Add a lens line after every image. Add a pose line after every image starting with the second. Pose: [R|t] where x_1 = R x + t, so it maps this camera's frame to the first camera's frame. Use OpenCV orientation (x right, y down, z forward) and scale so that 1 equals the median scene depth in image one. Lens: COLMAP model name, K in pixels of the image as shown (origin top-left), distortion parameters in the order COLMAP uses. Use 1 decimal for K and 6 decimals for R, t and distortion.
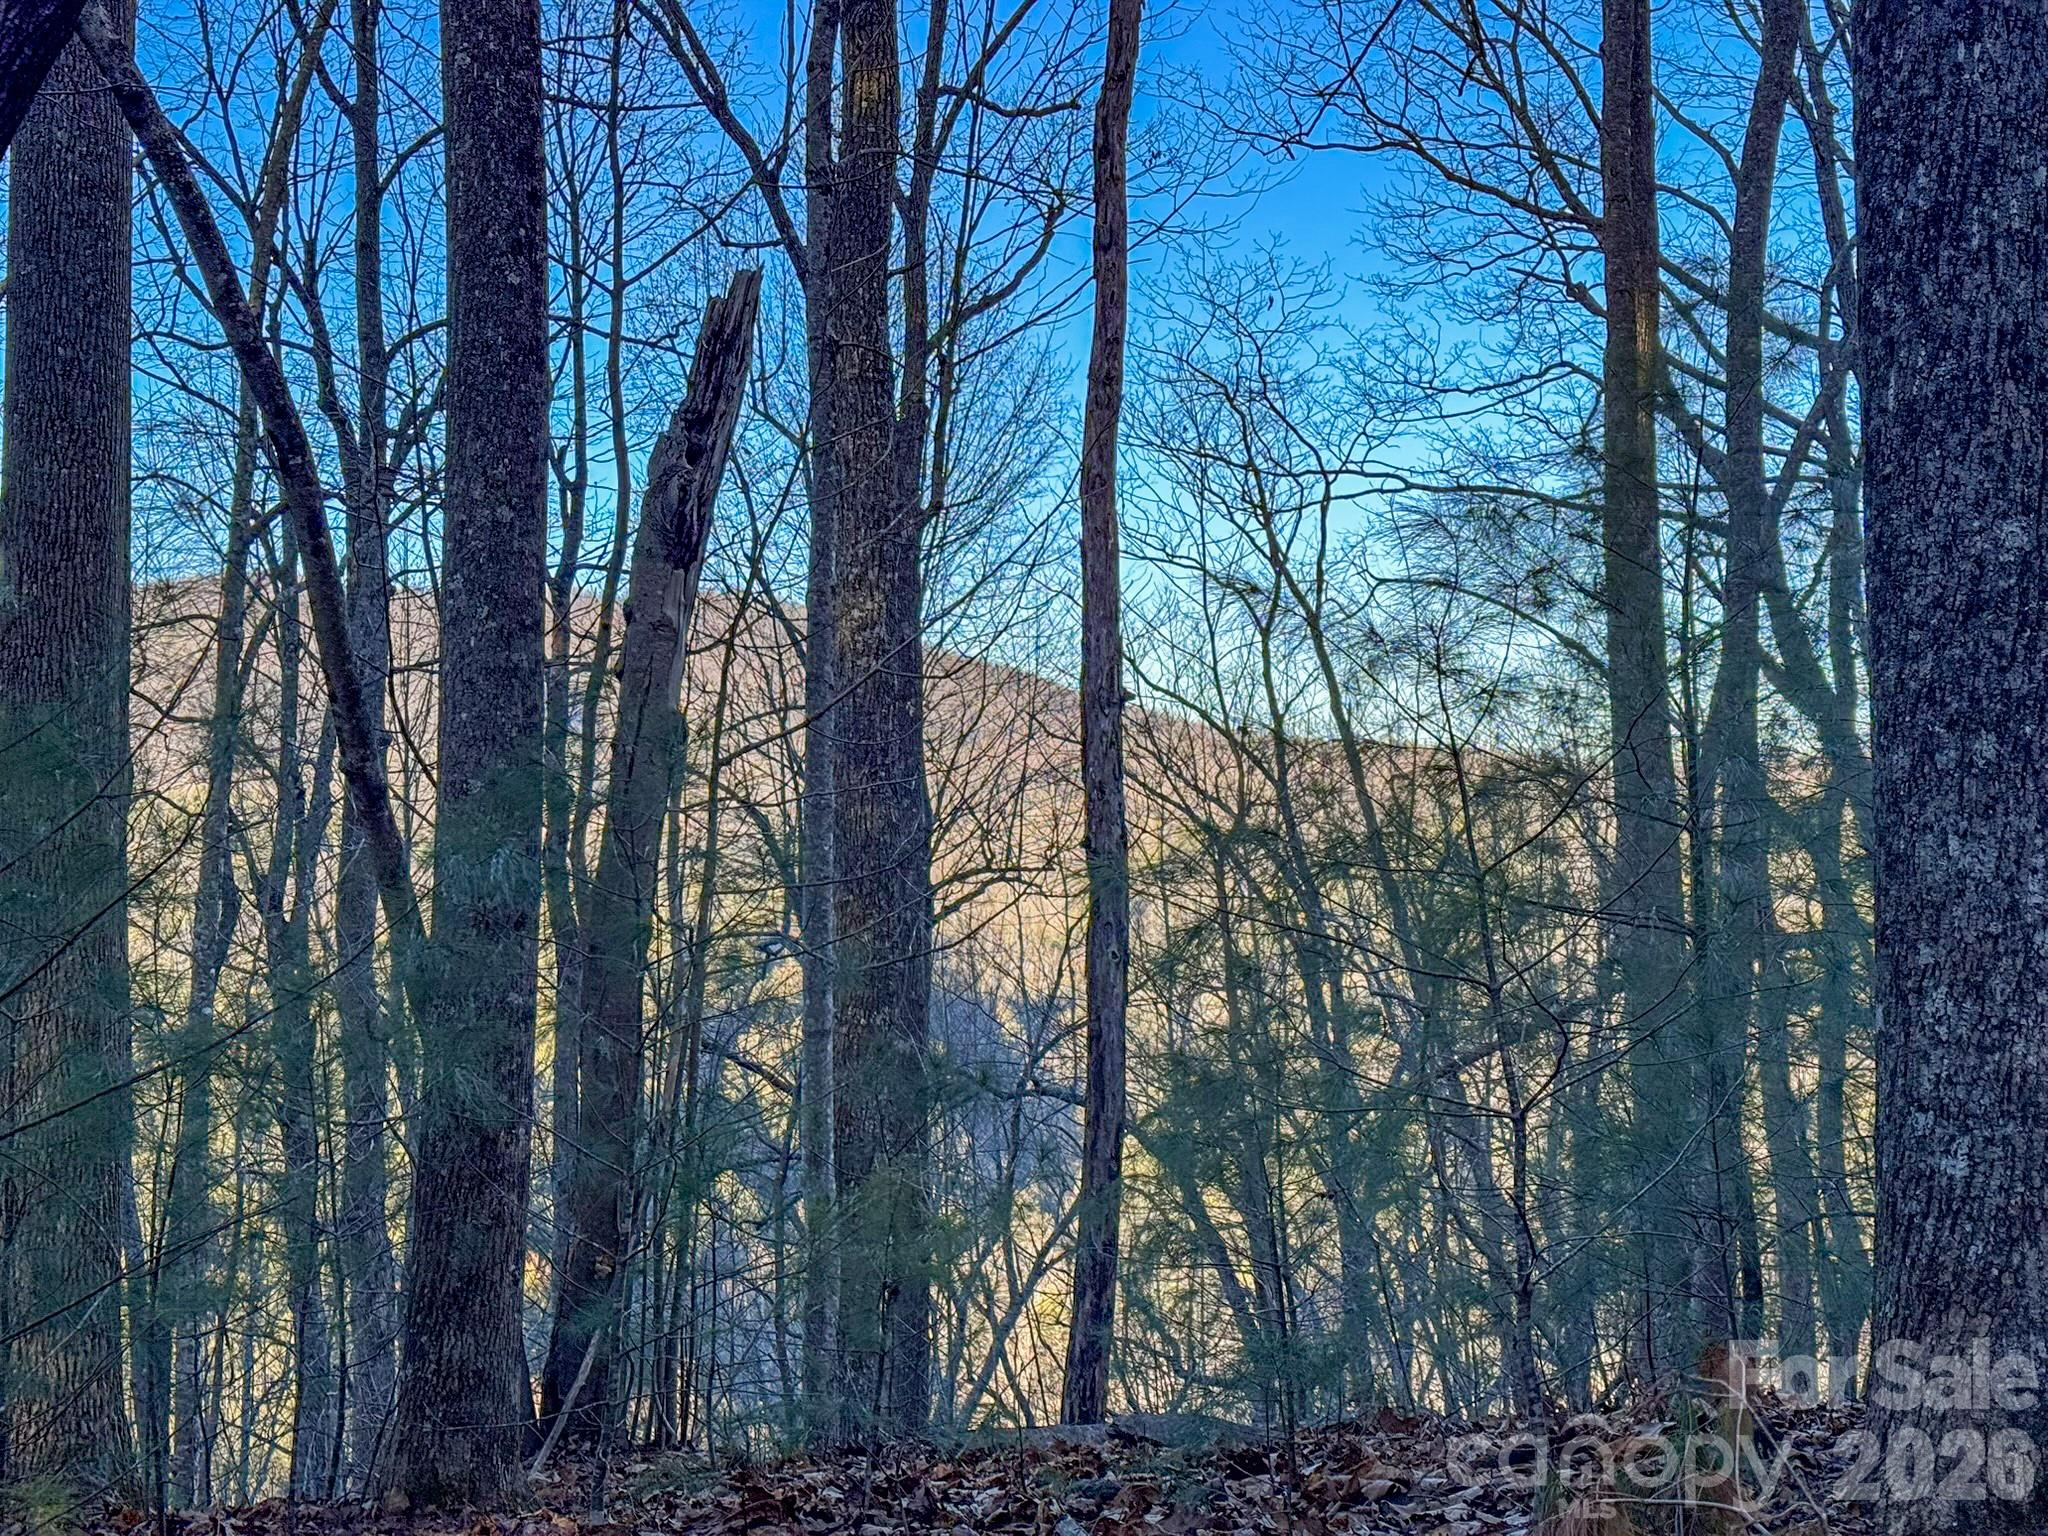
lens RADIAL K [[2887.3, 0, 1030.8], [0, 2887.3, 765.4], [0, 0, 1]] dist [0.046867, 0.000000]
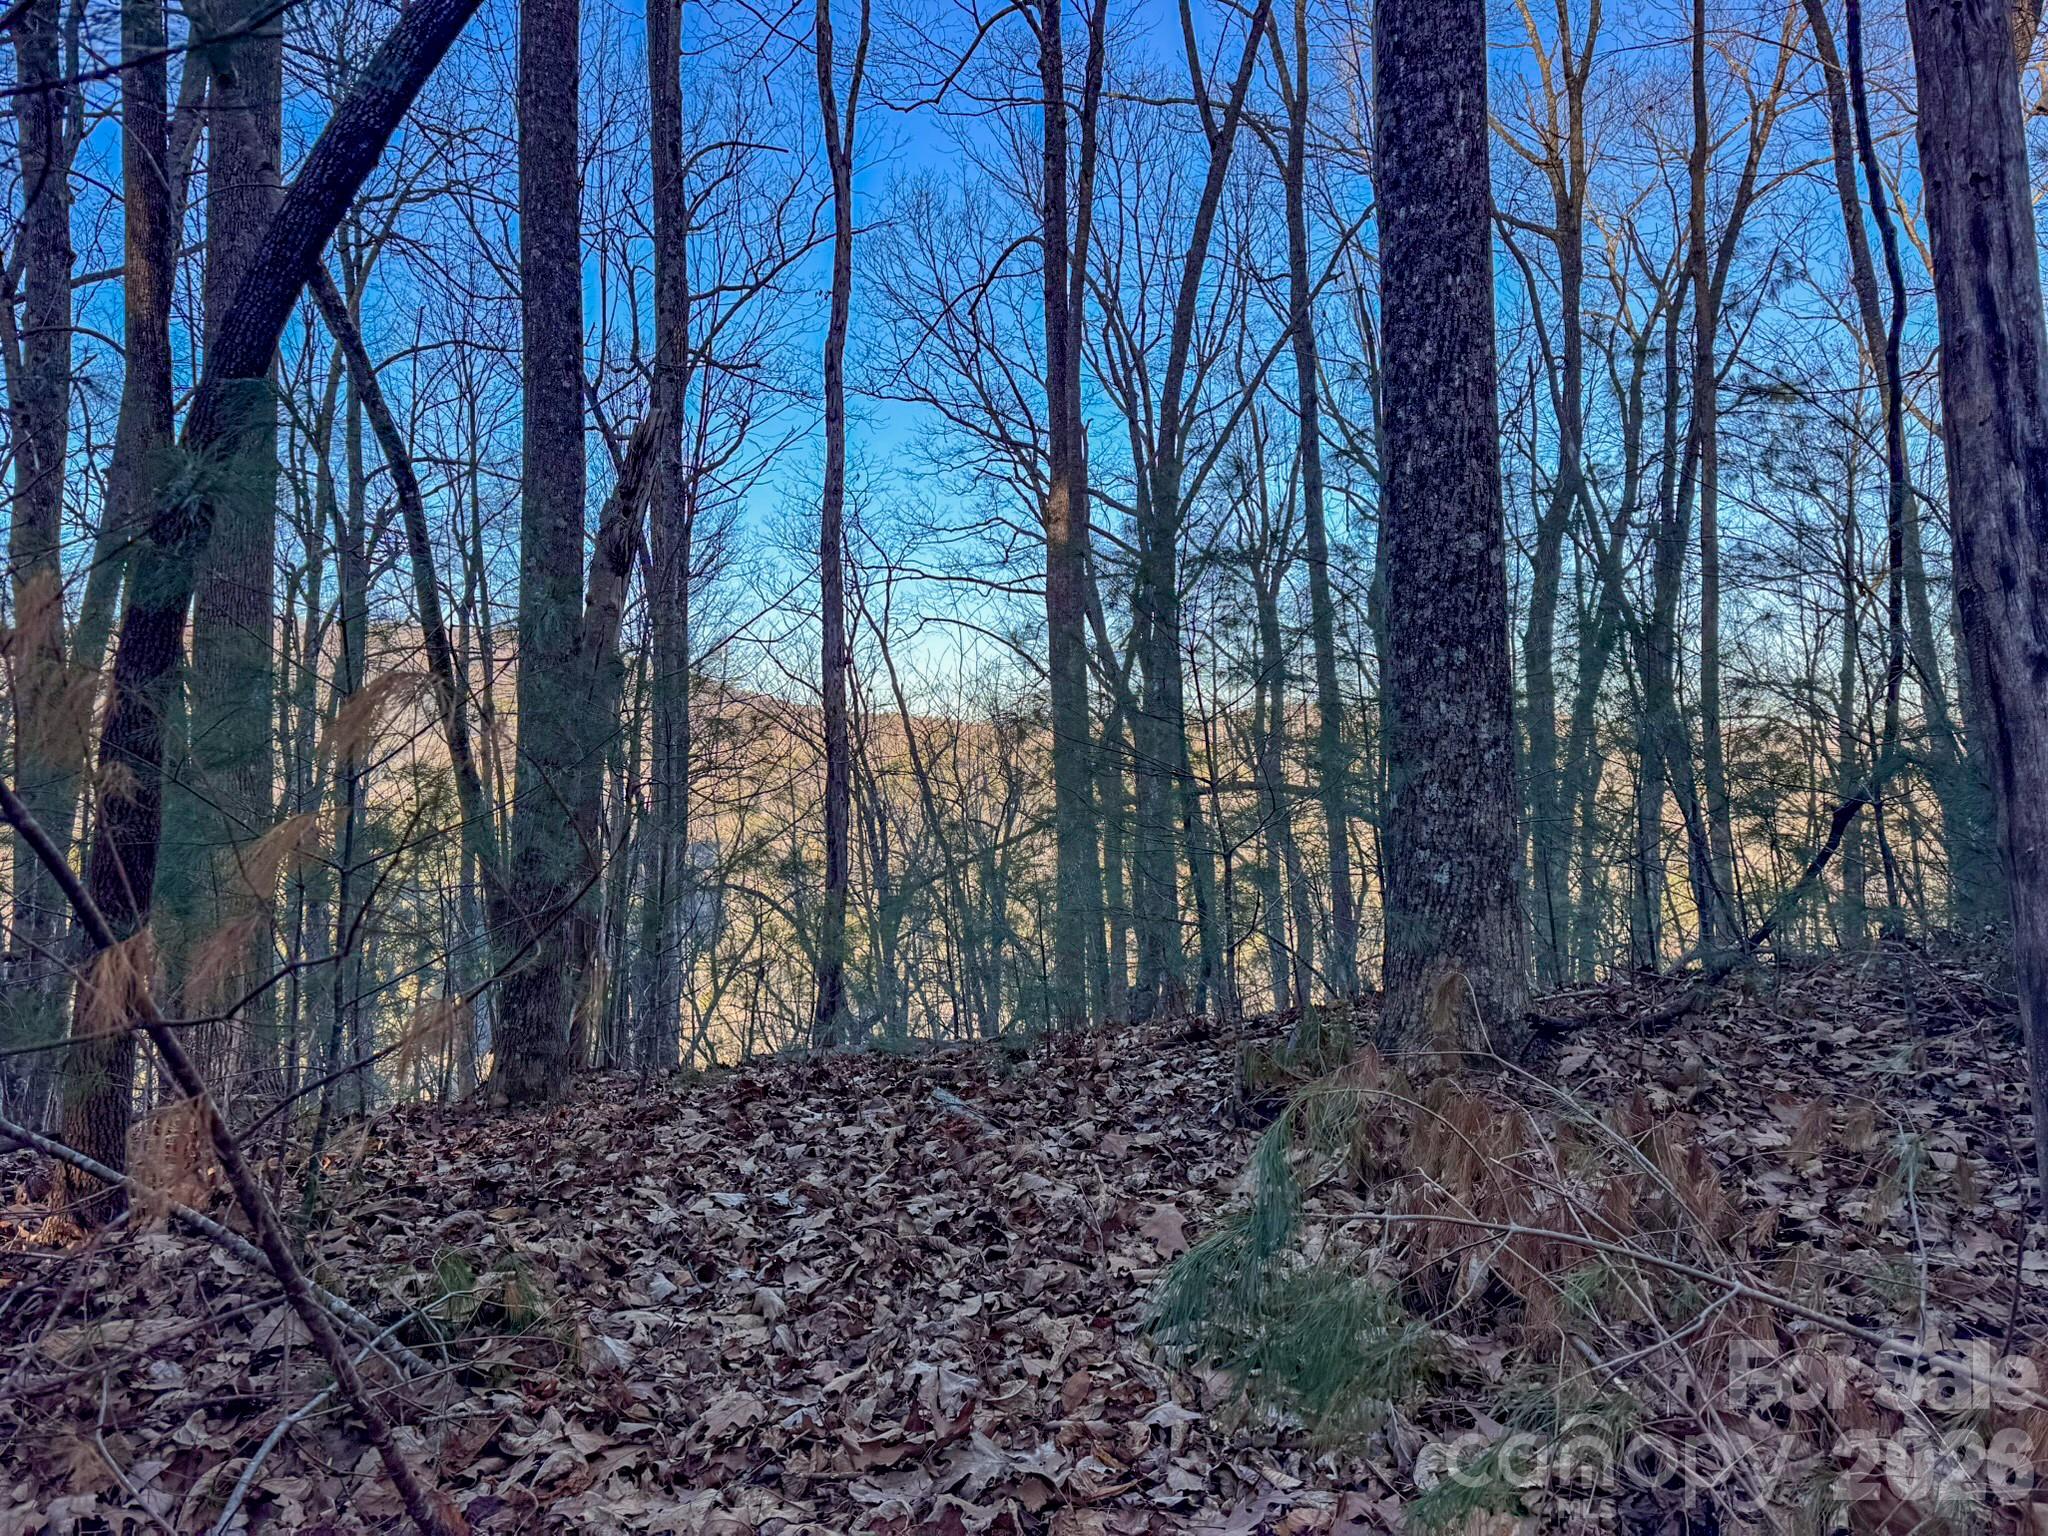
lens RADIAL K [[1444.0, 0, 1016.9], [0, 1444.0, 781.2], [0, 0, 1]] dist [0.046368, -0.045096]
pose [[0.975103, 0.002481, 0.221740, -0.151844], [-0.010572, 0.999320, 0.035311, 0.043648], [-0.221502, -0.036776, 0.974466, 0.143785]]
